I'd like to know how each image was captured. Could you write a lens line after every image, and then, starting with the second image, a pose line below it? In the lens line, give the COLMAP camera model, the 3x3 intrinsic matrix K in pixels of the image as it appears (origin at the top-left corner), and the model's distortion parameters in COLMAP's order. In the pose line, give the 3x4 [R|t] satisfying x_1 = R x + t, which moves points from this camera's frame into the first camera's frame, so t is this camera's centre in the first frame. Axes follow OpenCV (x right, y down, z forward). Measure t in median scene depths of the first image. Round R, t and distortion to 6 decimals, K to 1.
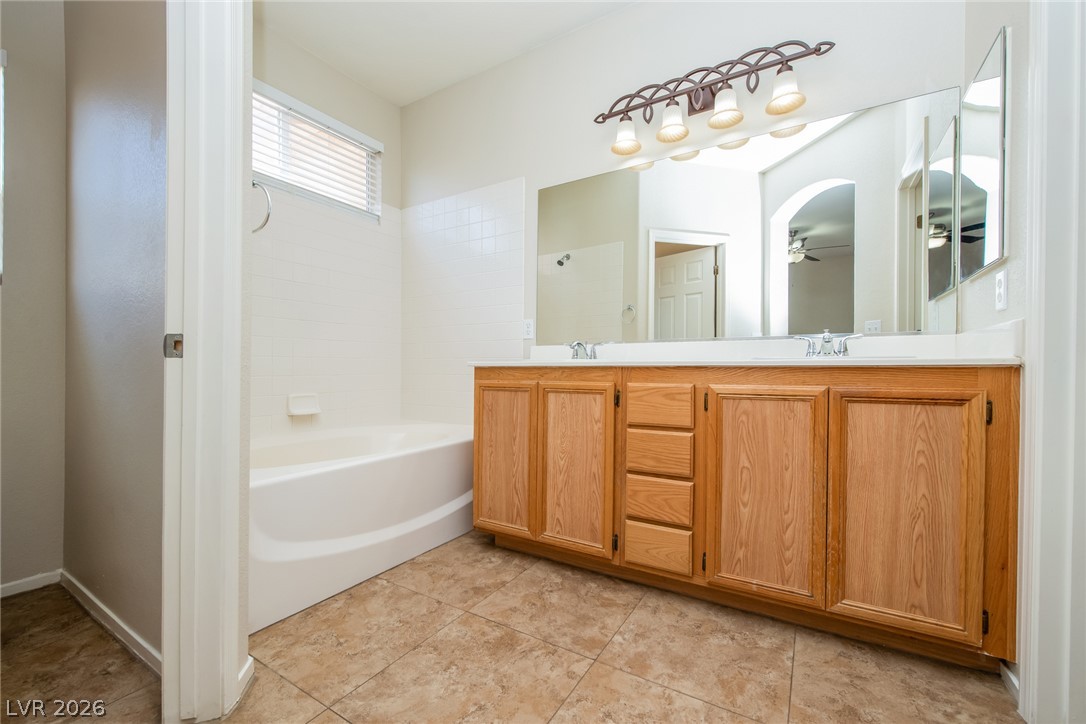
lens RADIAL K [[424.8, 0, 559.9], [0, 424.8, 363.5], [0, 0, 1]] dist [-0.000161, -0.000026]
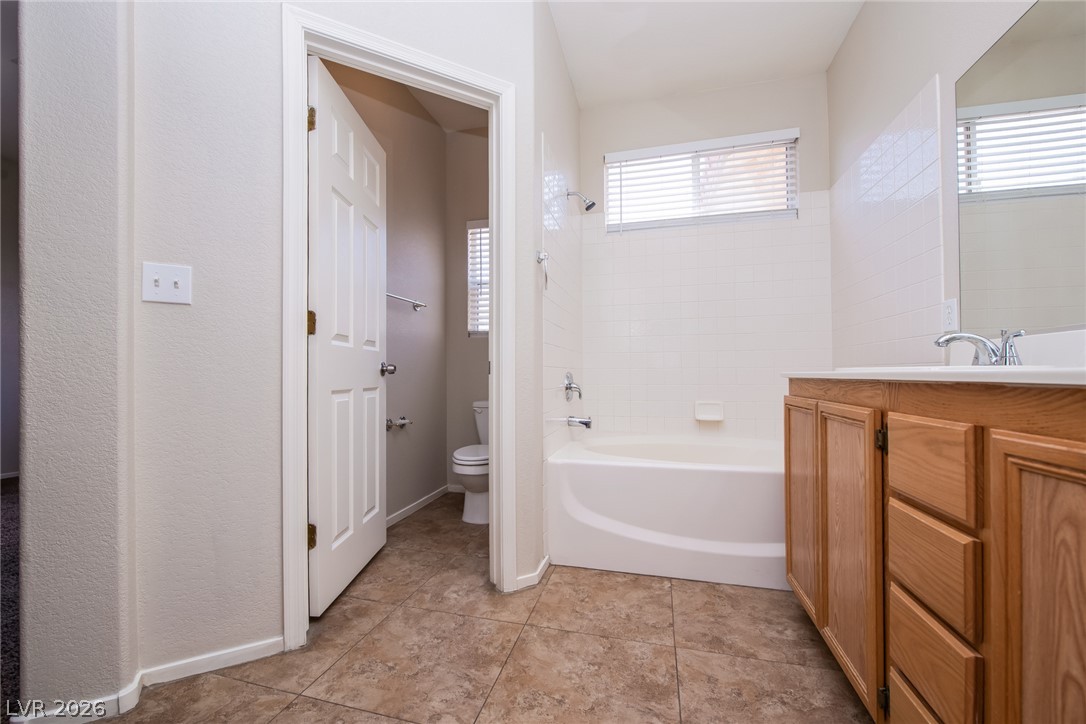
lens RADIAL K [[439.4, 0, 543.0], [0, 439.4, 359.1], [0, 0, 1]] dist [-0.014950, -0.000860]
pose [[0.277009, -0.036318, -0.960181, 0.563176], [0.013733, 0.999333, -0.033837, -0.008449], [0.960769, -0.003813, 0.277323, 0.419646]]
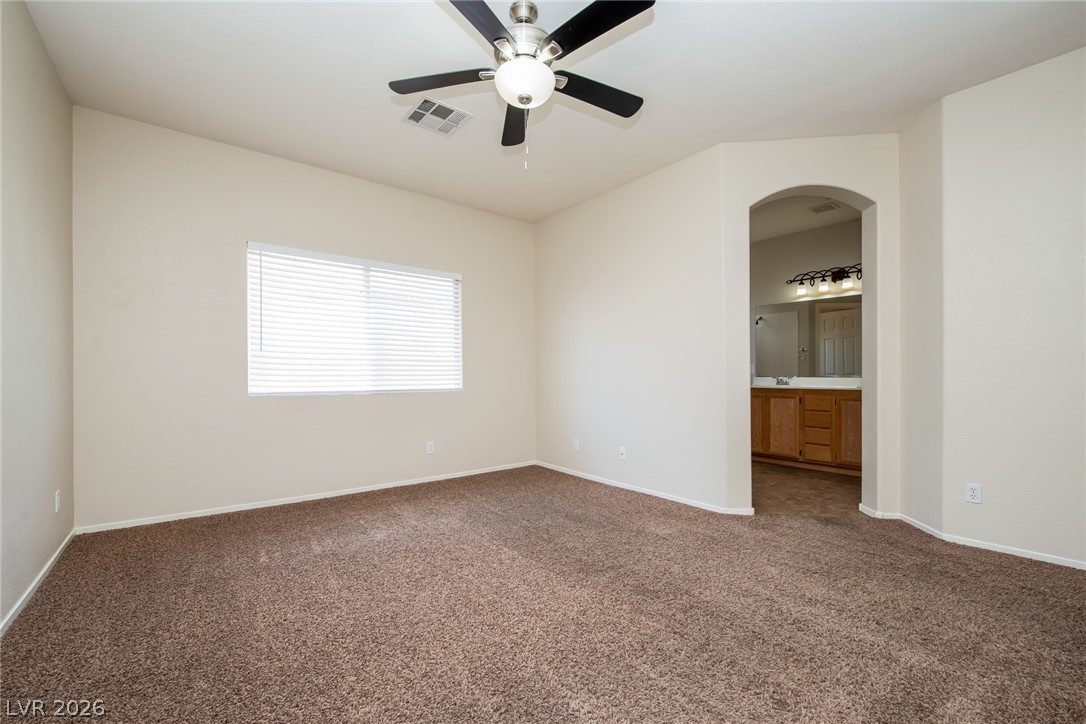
lens RADIAL K [[439.4, 0, 543.0], [0, 439.4, 359.1], [0, 0, 1]] dist [-0.014950, -0.000860]
pose [[0.935852, -0.008738, -0.352285, -0.431469], [0.003084, 0.999857, -0.016608, -0.145317], [0.352380, 0.014456, 0.935746, -2.263067]]
